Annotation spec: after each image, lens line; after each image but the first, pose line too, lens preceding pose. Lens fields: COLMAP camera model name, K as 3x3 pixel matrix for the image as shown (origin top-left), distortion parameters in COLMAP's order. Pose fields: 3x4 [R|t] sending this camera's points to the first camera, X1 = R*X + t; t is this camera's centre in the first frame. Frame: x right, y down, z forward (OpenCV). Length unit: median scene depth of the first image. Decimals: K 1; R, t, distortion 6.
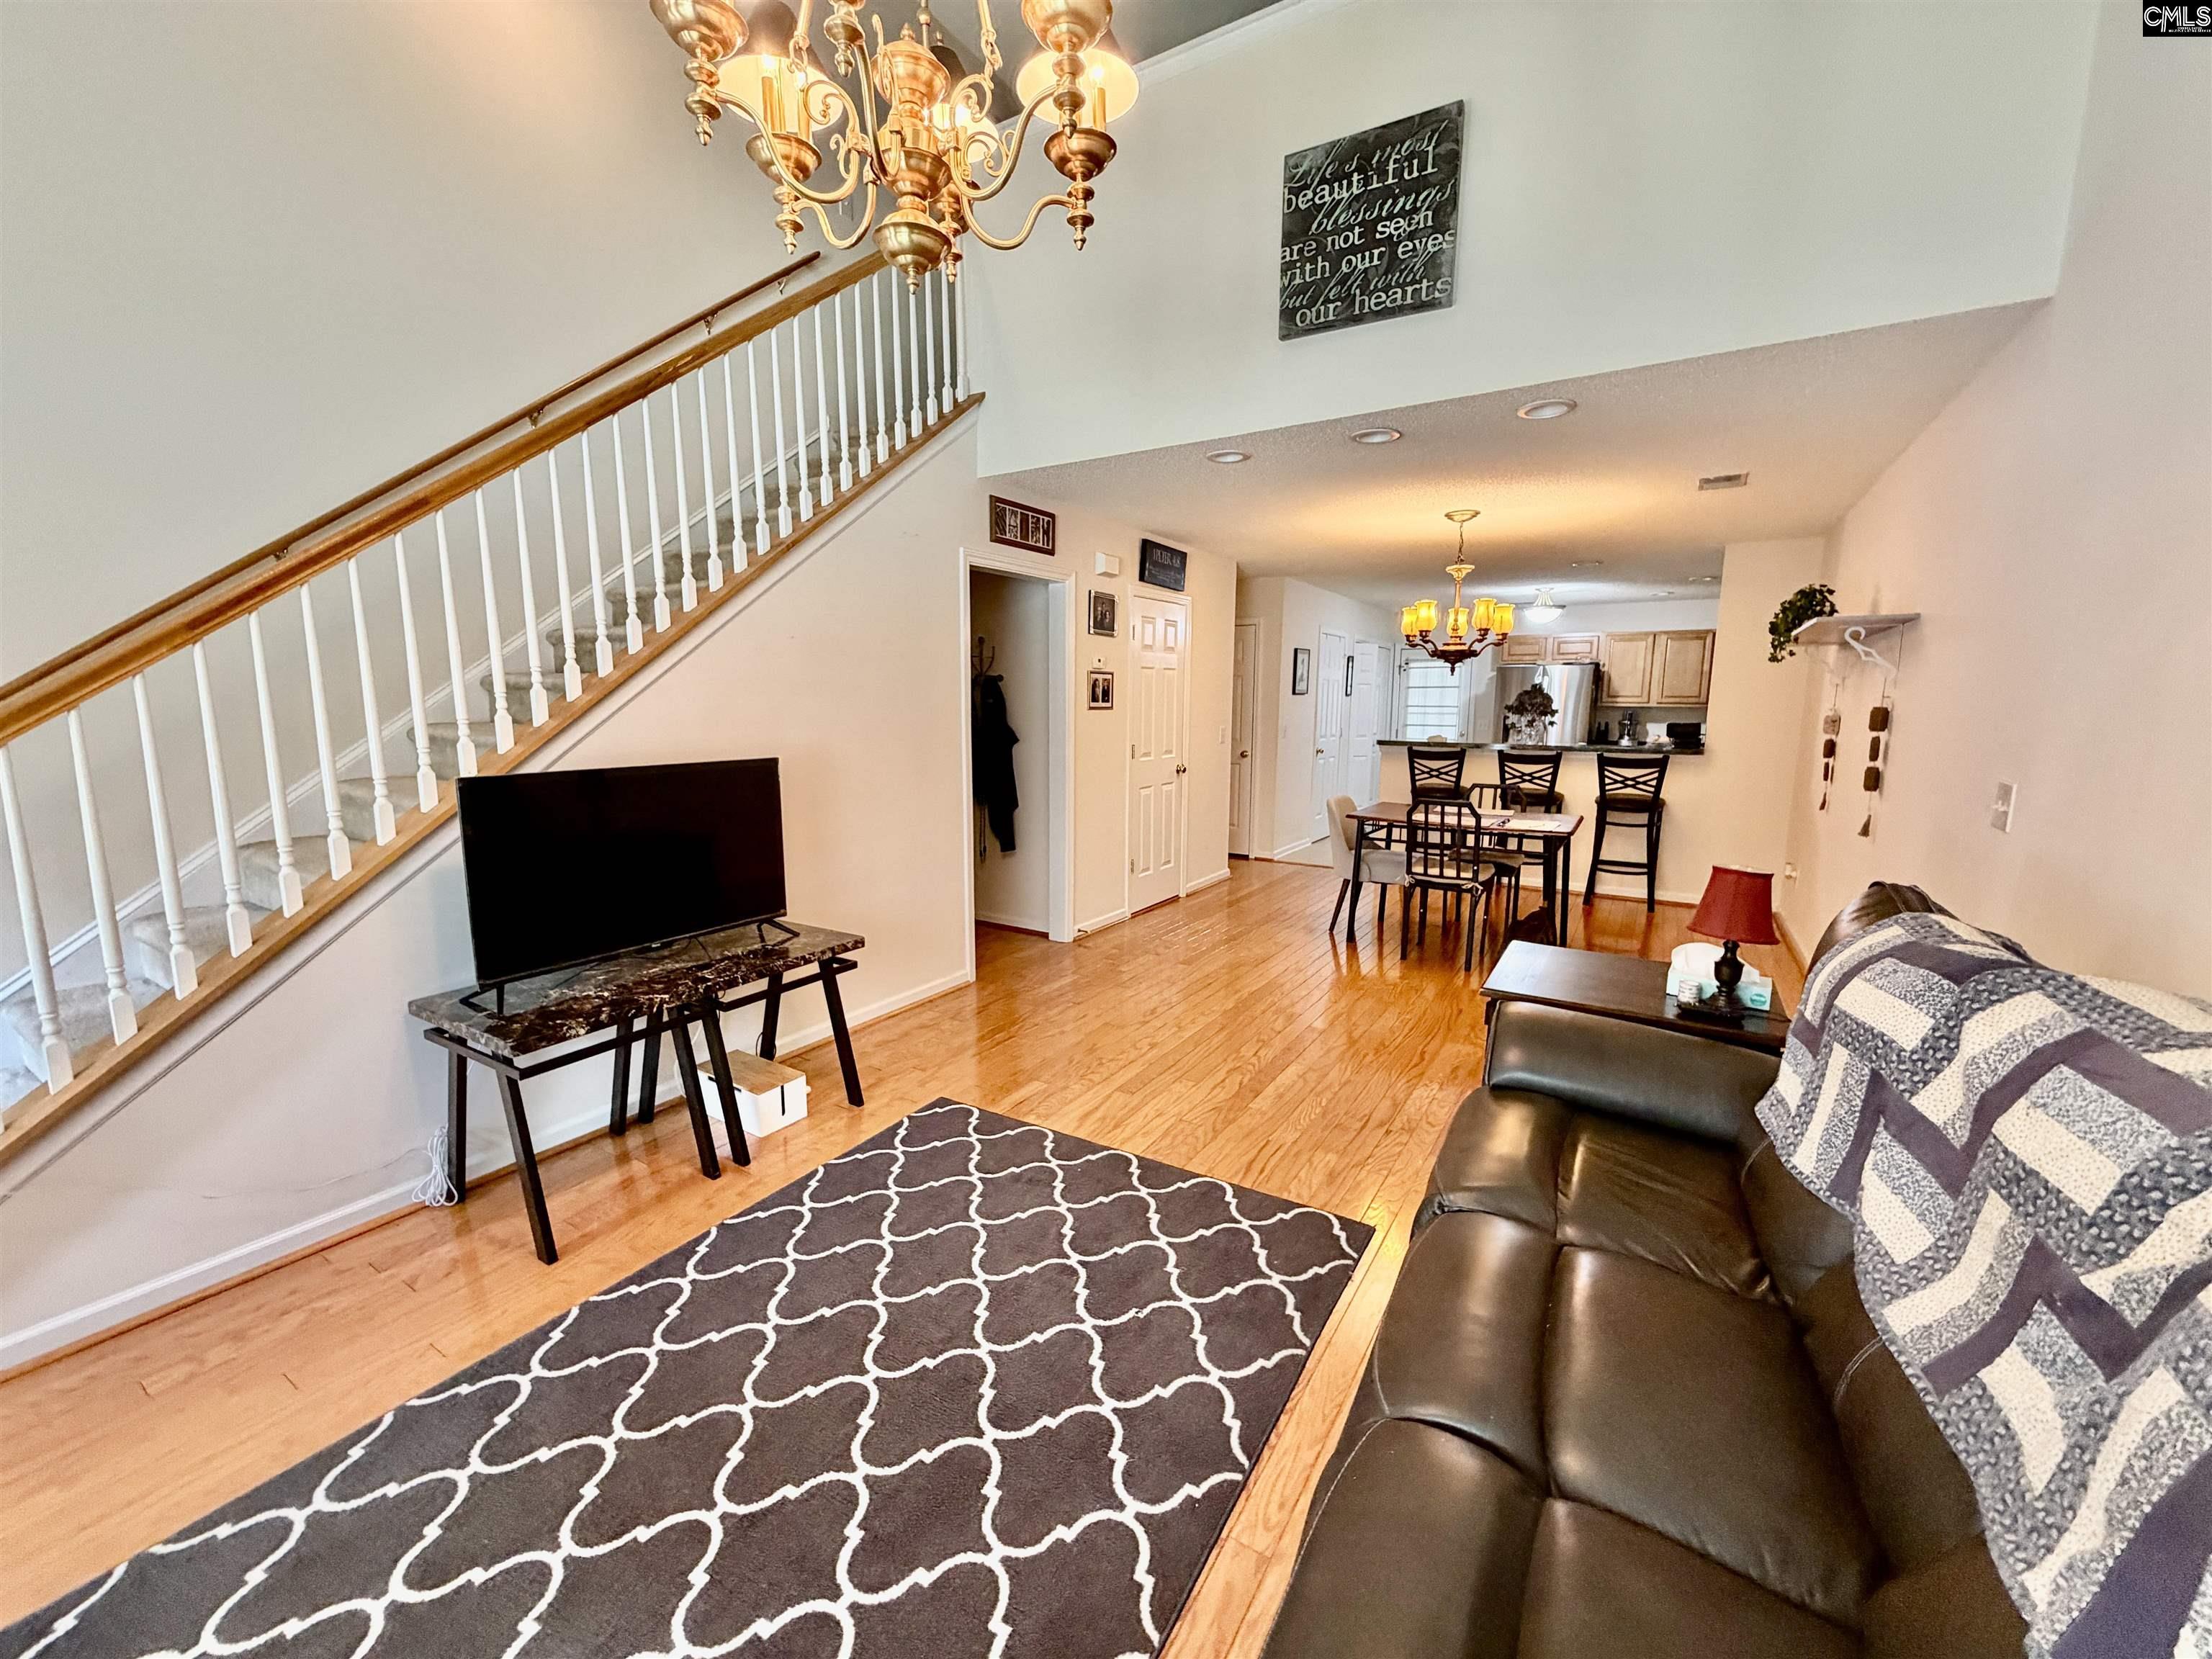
lens RADIAL K [[878.0, 0, 1107.8], [0, 878.0, 831.7], [0, 0, 1]] dist [0.007965, -0.000060]
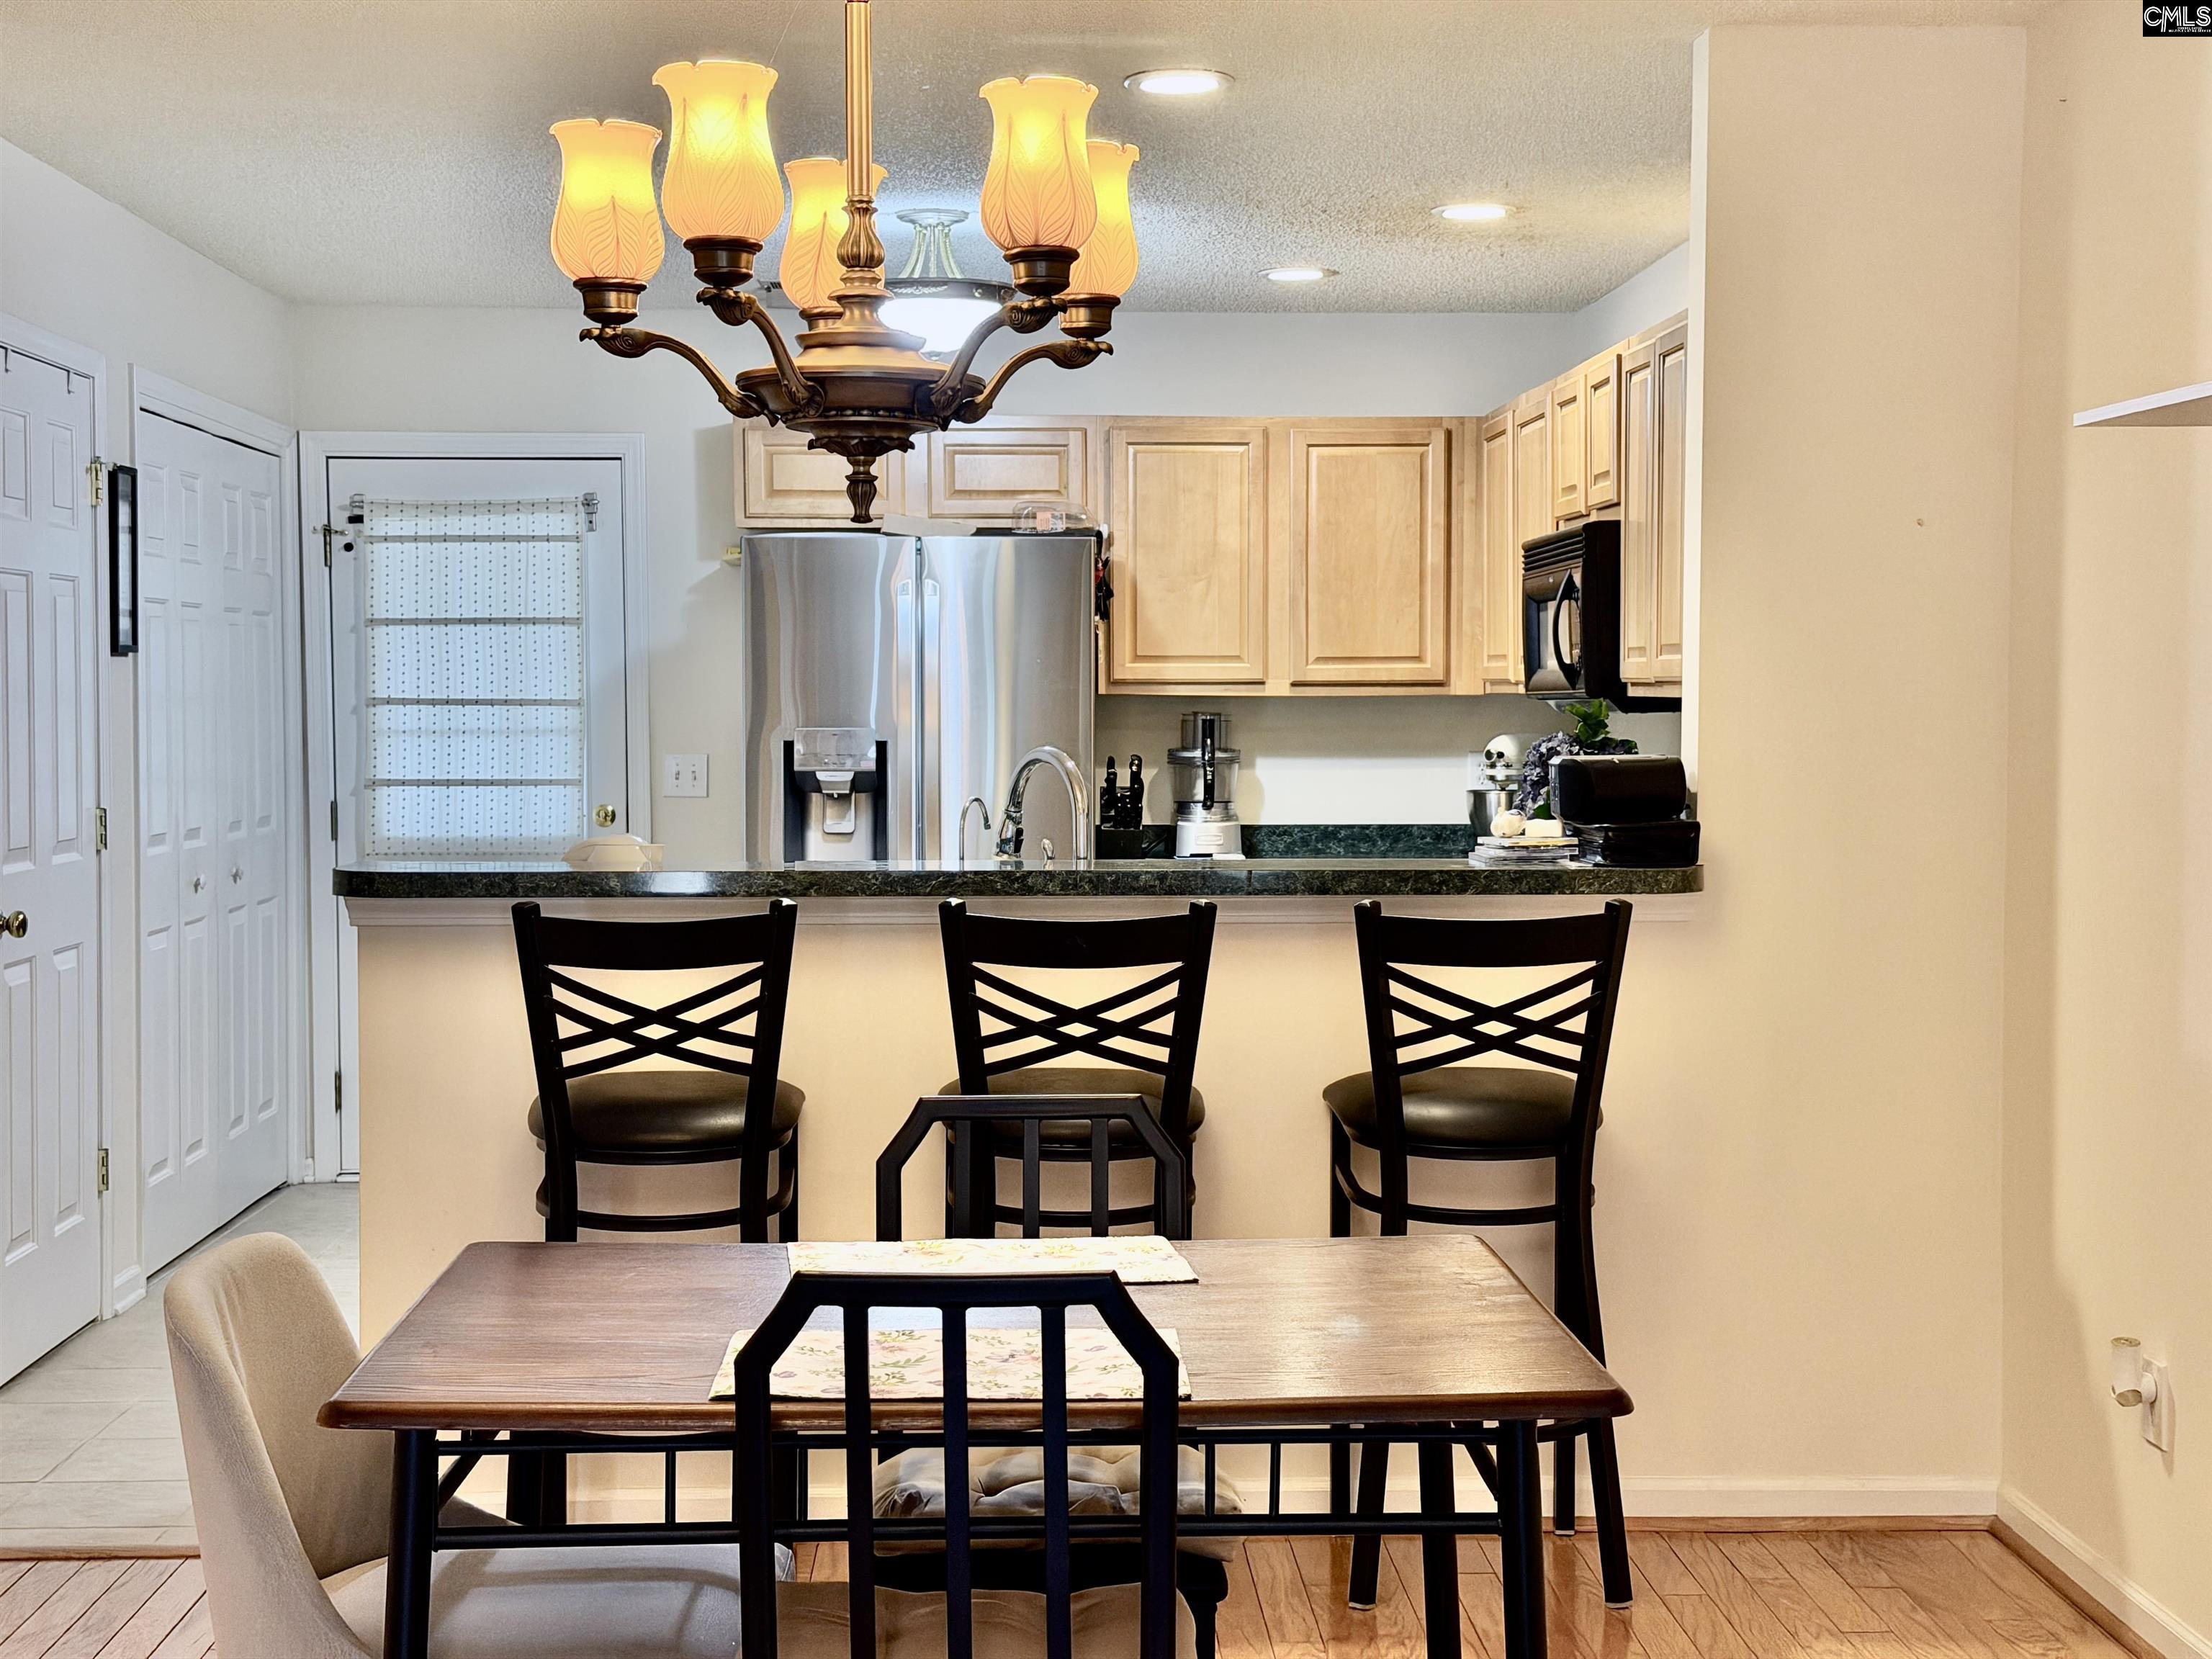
lens RADIAL K [[3141.4, 0, 1109.0], [0, 3141.4, 824.2], [0, 0, 1]] dist [0.032189, 0.000000]
pose [[0.826552, -0.028584, 0.562134, 0.113628], [0.086980, 0.993199, -0.077390, -0.096445], [-0.556099, 0.112862, 0.823417, 0.693274]]
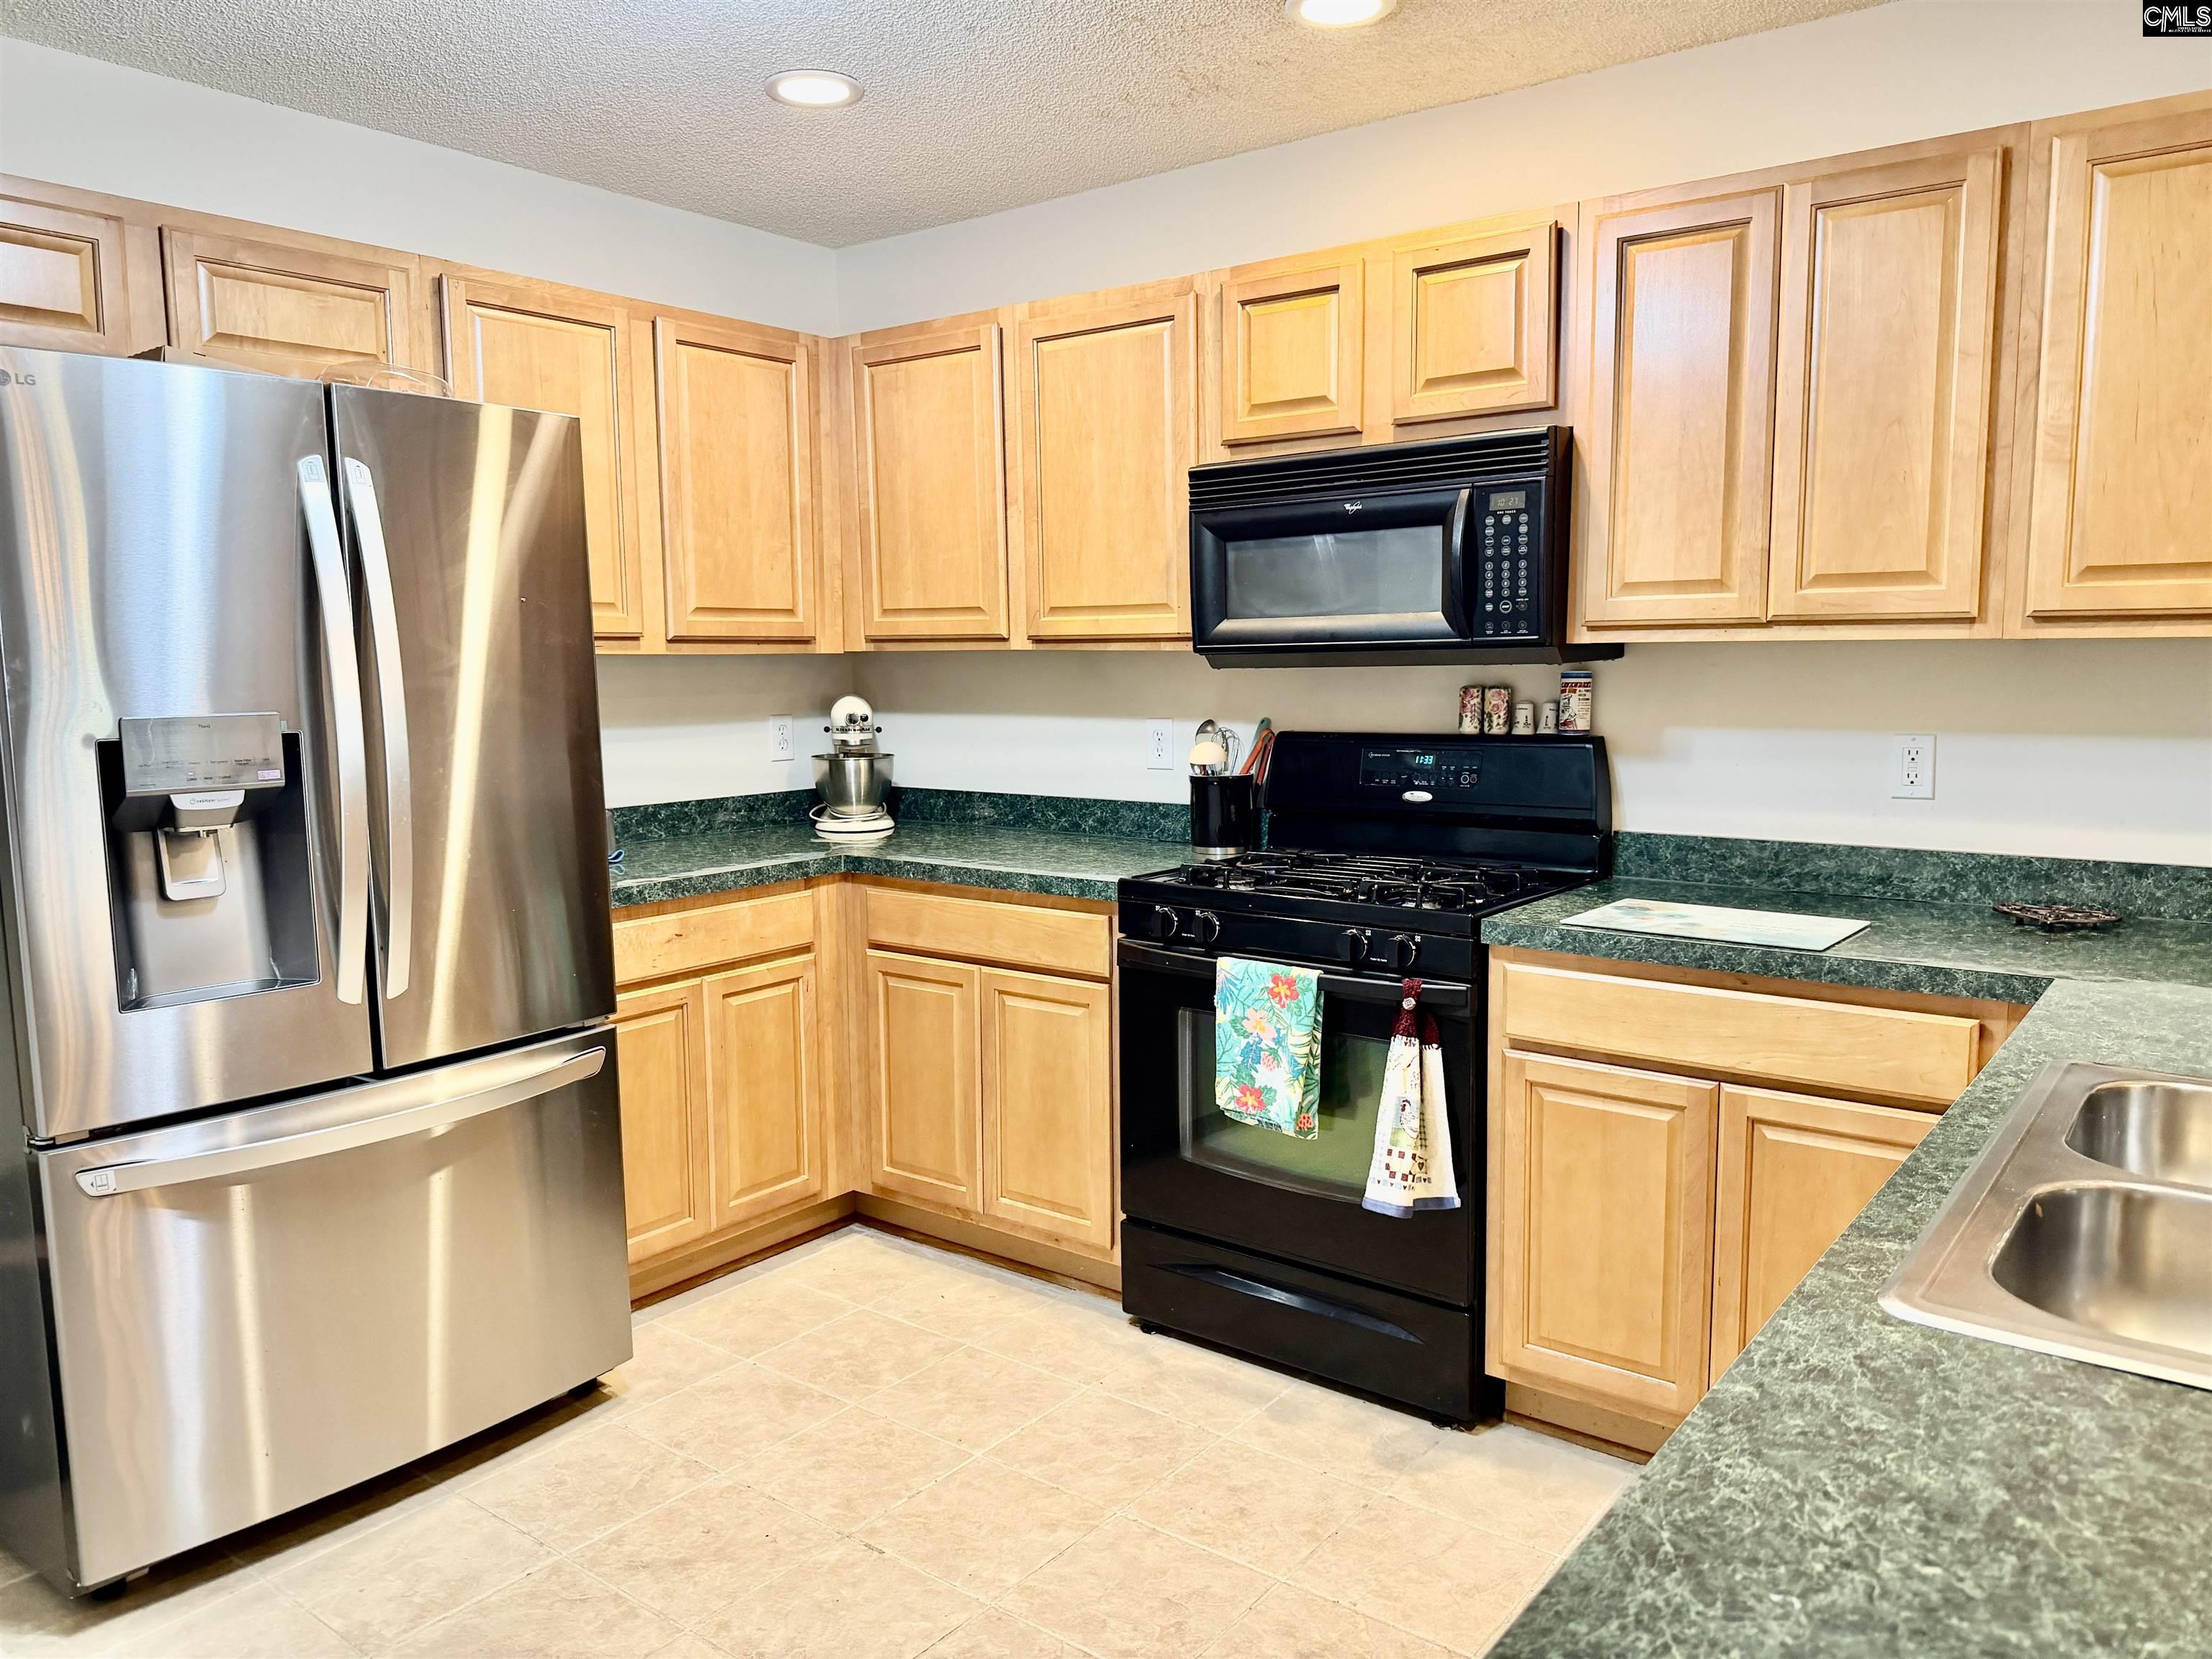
lens RADIAL K [[1557.7, 0, 1102.8], [0, 1557.7, 837.9], [0, 0, 1]] dist [0.003702, 0.000017]
pose [[0.114988, -0.122388, 0.985799, 0.687437], [0.154391, 0.982524, 0.103973, -0.334490], [-0.981296, 0.140243, 0.131874, 2.345269]]
